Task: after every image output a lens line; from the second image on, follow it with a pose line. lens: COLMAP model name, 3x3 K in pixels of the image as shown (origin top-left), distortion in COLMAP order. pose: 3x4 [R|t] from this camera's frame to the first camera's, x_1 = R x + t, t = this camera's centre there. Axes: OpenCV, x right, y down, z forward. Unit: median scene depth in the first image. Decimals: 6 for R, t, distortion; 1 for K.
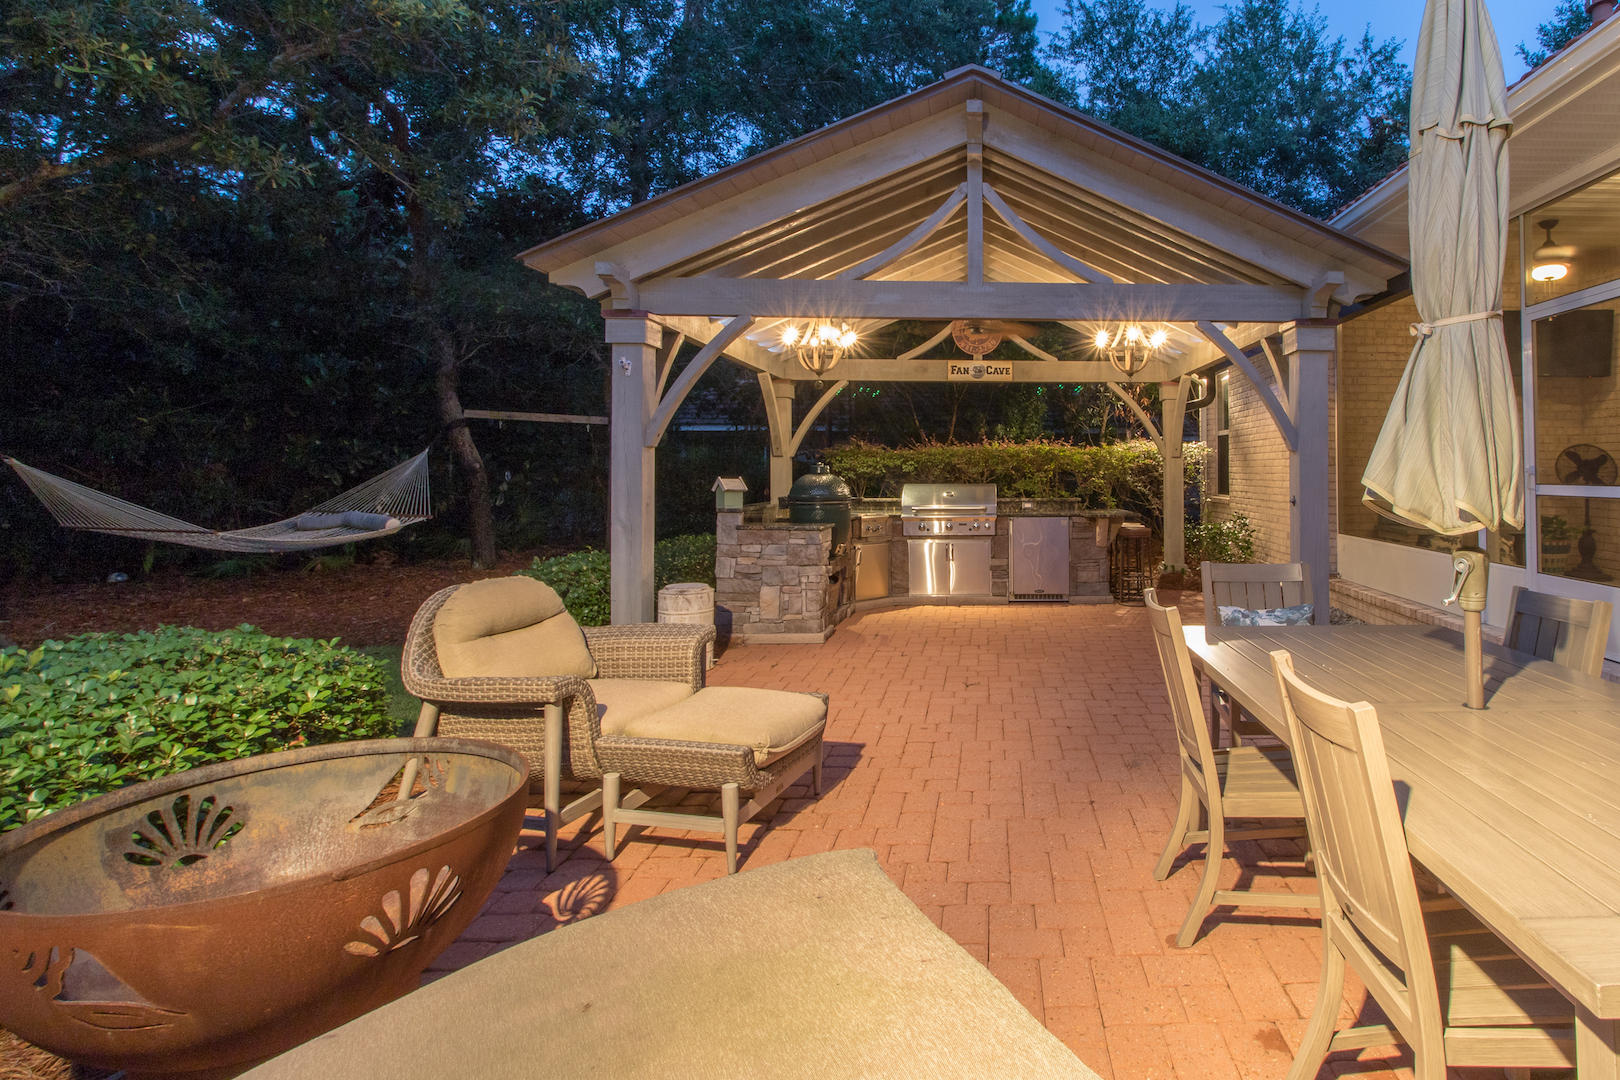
lens RADIAL K [[925.3, 0, 812.0], [0, 925.3, 435.8], [0, 0, 1]] dist [-0.002152, 0.001495]
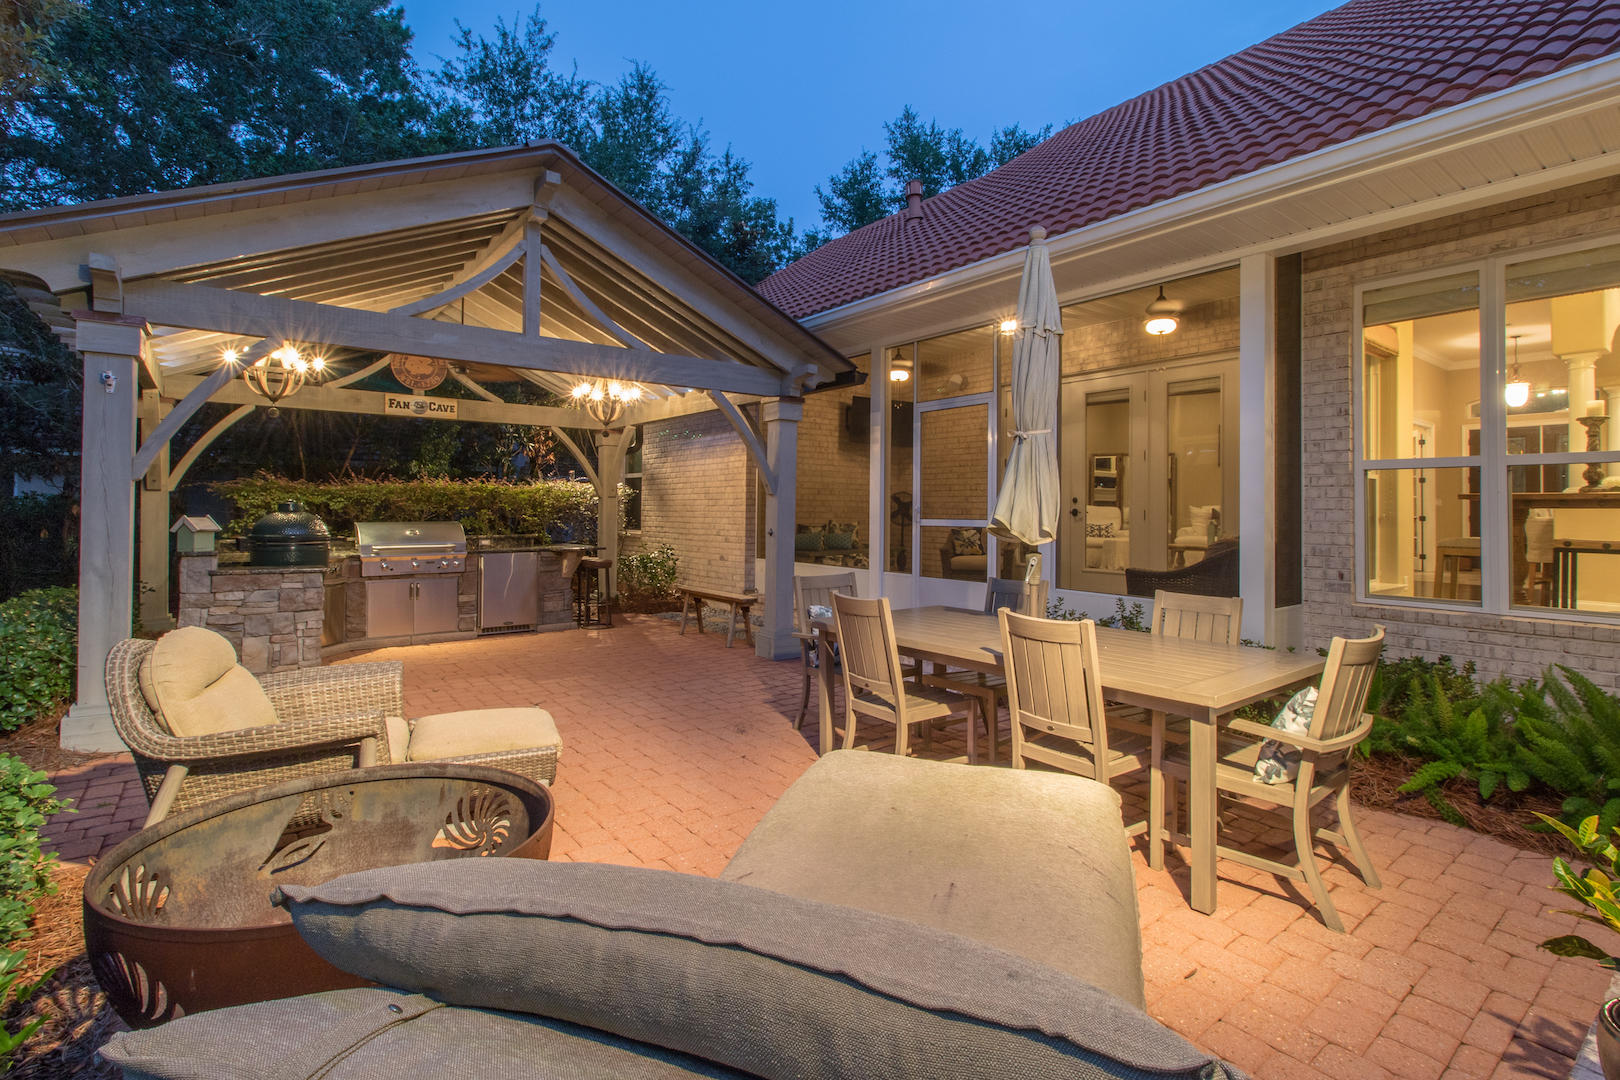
lens RADIAL K [[944.2, 0, 814.6], [0, 944.2, 485.0], [0, 0, 1]] dist [-0.002364, -0.000098]
pose [[0.753042, 0.018869, 0.657702, -0.186258], [-0.027642, 0.999613, 0.002971, -0.001795], [-0.657392, -0.020418, 0.753272, -0.032402]]
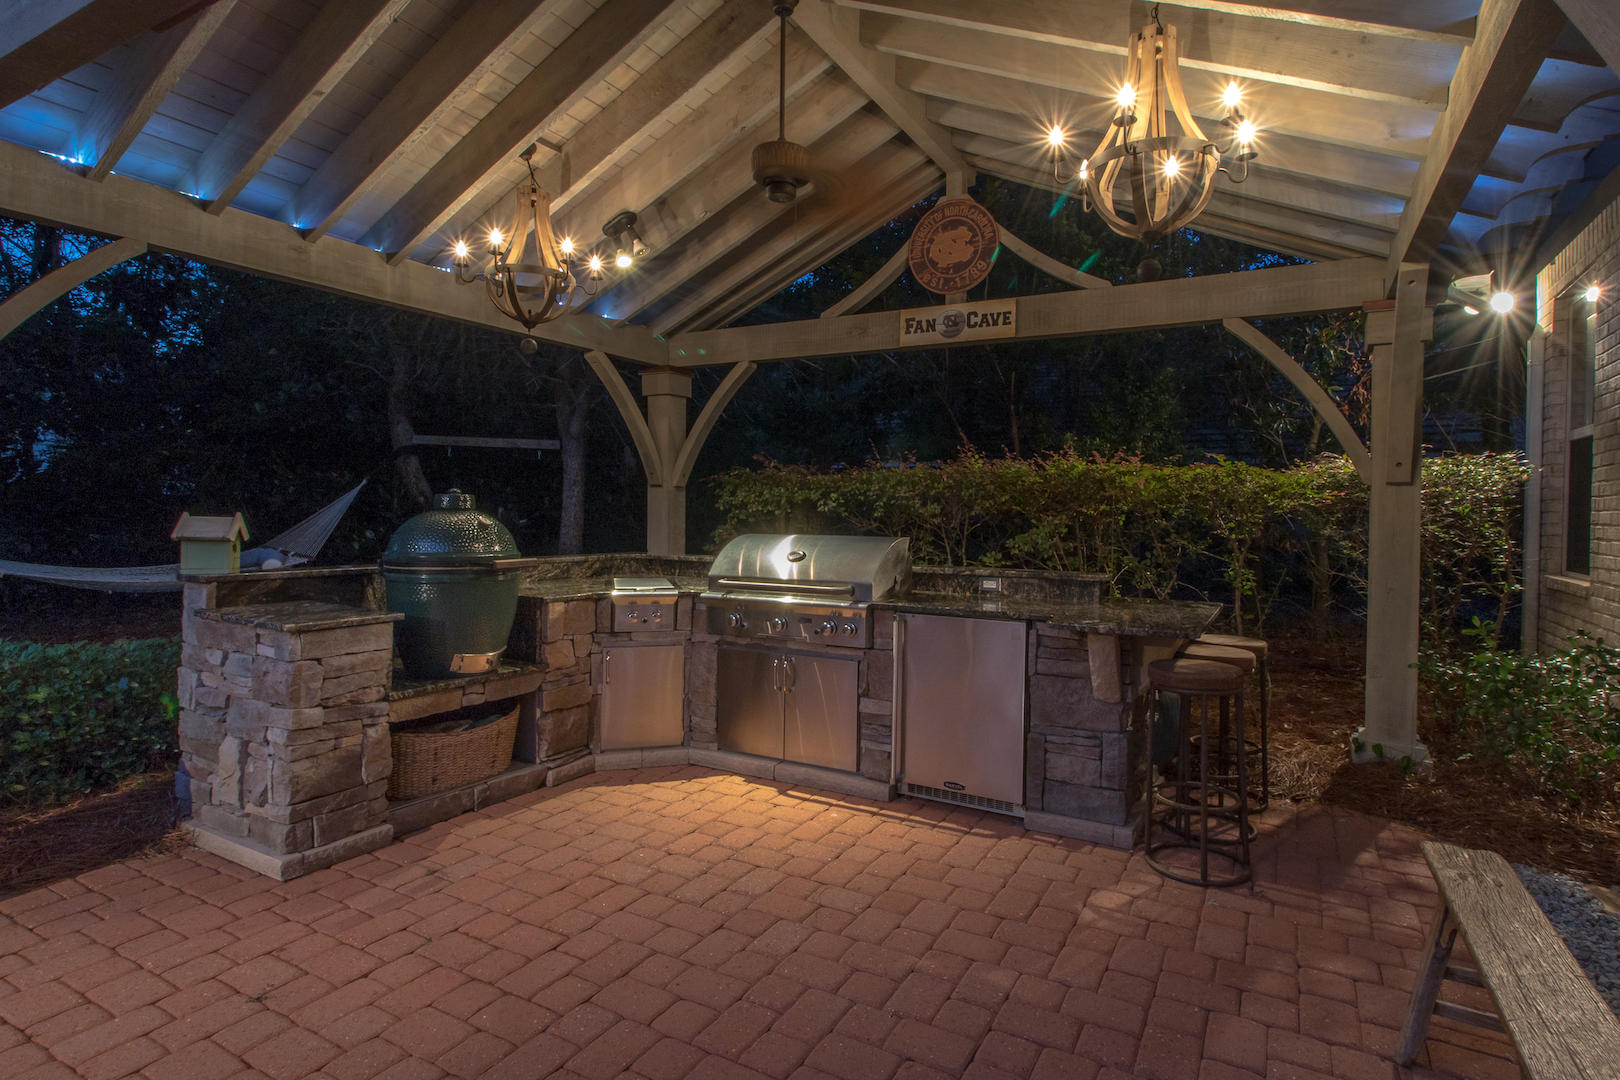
lens RADIAL K [[920.1, 0, 600.1], [0, 920.1, 509.8], [0, 0, 1]] dist [0.000614, 0.001339]
pose [[0.905979, 0.013029, -0.423122, 0.255991], [0.001966, 0.999386, 0.034983, 0.020825], [0.423318, -0.032526, 0.905397, 0.500032]]
